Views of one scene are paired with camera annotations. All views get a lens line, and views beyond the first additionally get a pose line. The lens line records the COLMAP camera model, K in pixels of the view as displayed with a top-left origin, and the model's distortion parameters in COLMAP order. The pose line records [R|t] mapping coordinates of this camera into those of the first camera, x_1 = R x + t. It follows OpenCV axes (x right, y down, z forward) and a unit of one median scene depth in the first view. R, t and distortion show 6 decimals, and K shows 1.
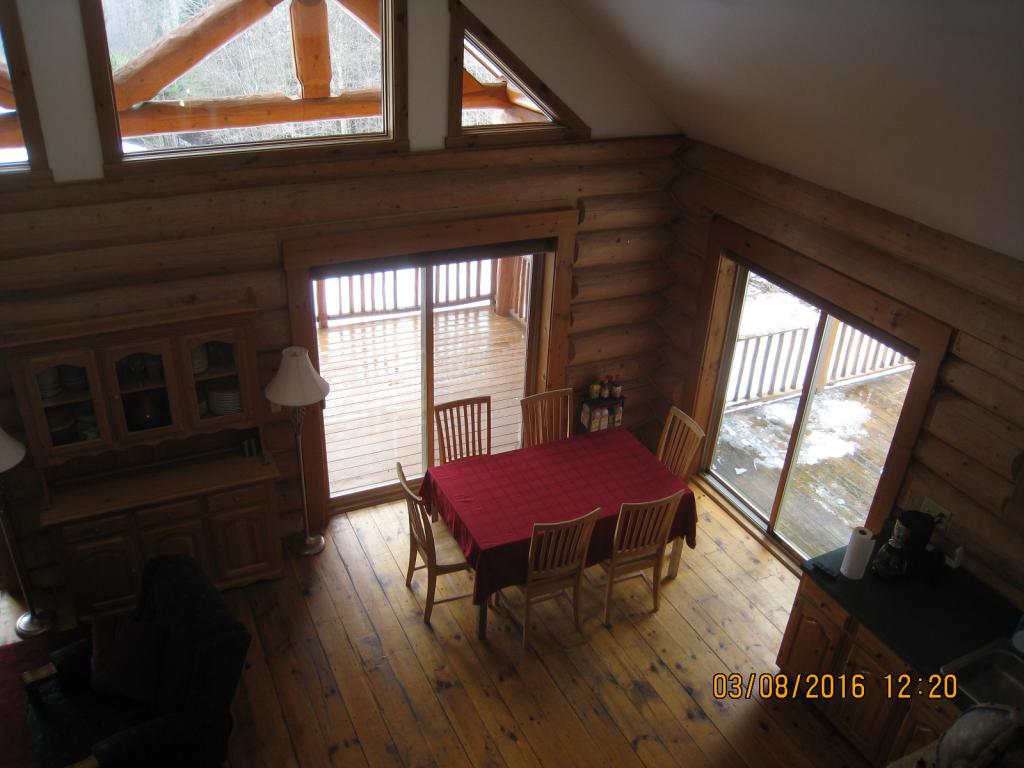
lens RADIAL K [[842.1, 0, 513.0], [0, 842.1, 379.8], [0, 0, 1]] dist [-0.161146, 0.104412]
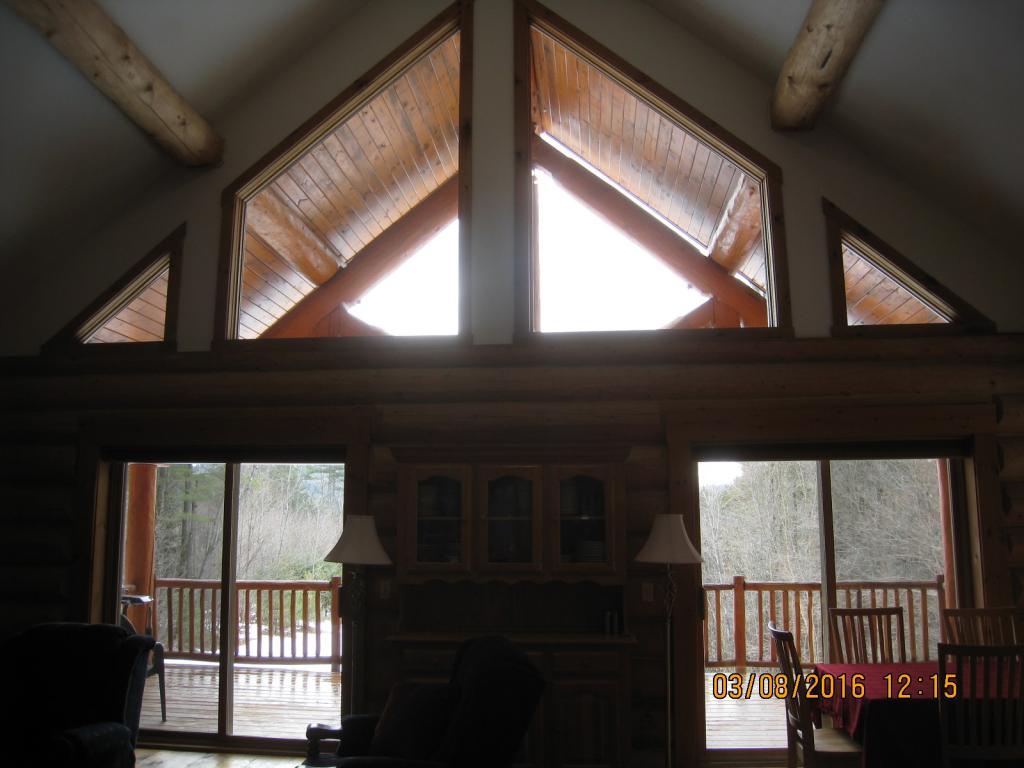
lens RADIAL K [[842.1, 0, 513.0], [0, 842.1, 379.8], [0, 0, 1]] dist [-0.161146, 0.104412]
pose [[0.857536, -0.132597, -0.497042, 0.072678], [-0.204337, 0.798916, -0.565667, 0.388319], [0.472101, 0.586644, 0.658005, 0.187122]]
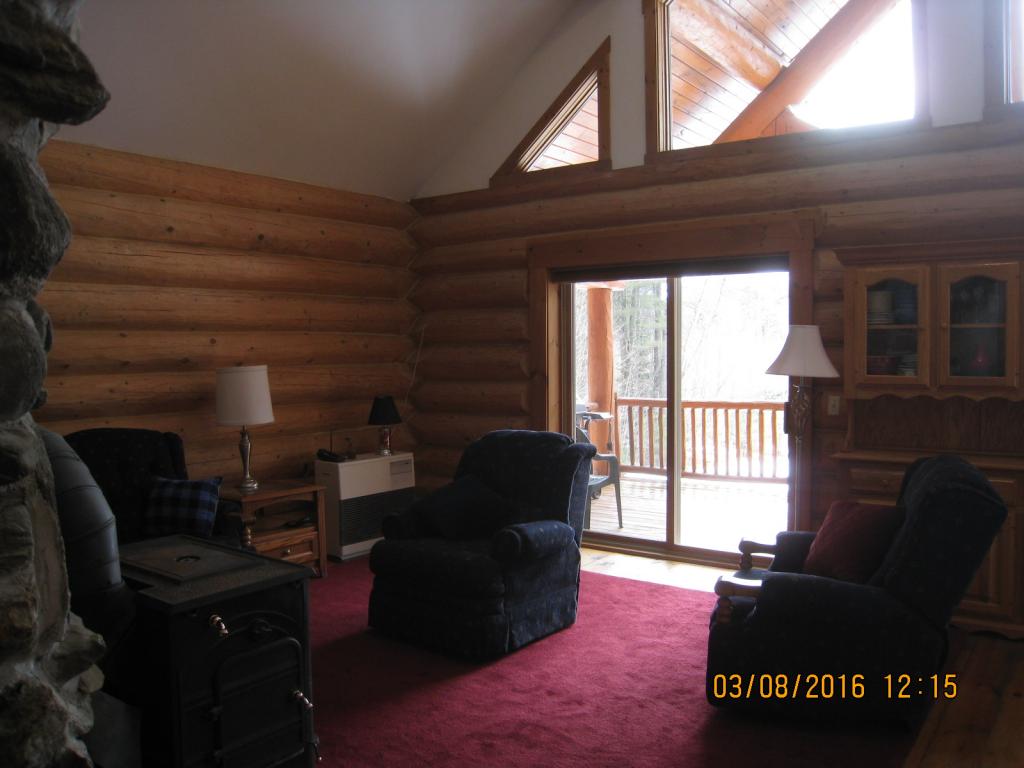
lens RADIAL K [[842.1, 0, 513.0], [0, 842.1, 379.8], [0, 0, 1]] dist [-0.161146, 0.104412]
pose [[0.461475, -0.018068, -0.886969, 0.063014], [-0.391368, 0.893101, -0.221816, 0.375351], [0.796161, 0.449494, 0.405072, 0.248106]]
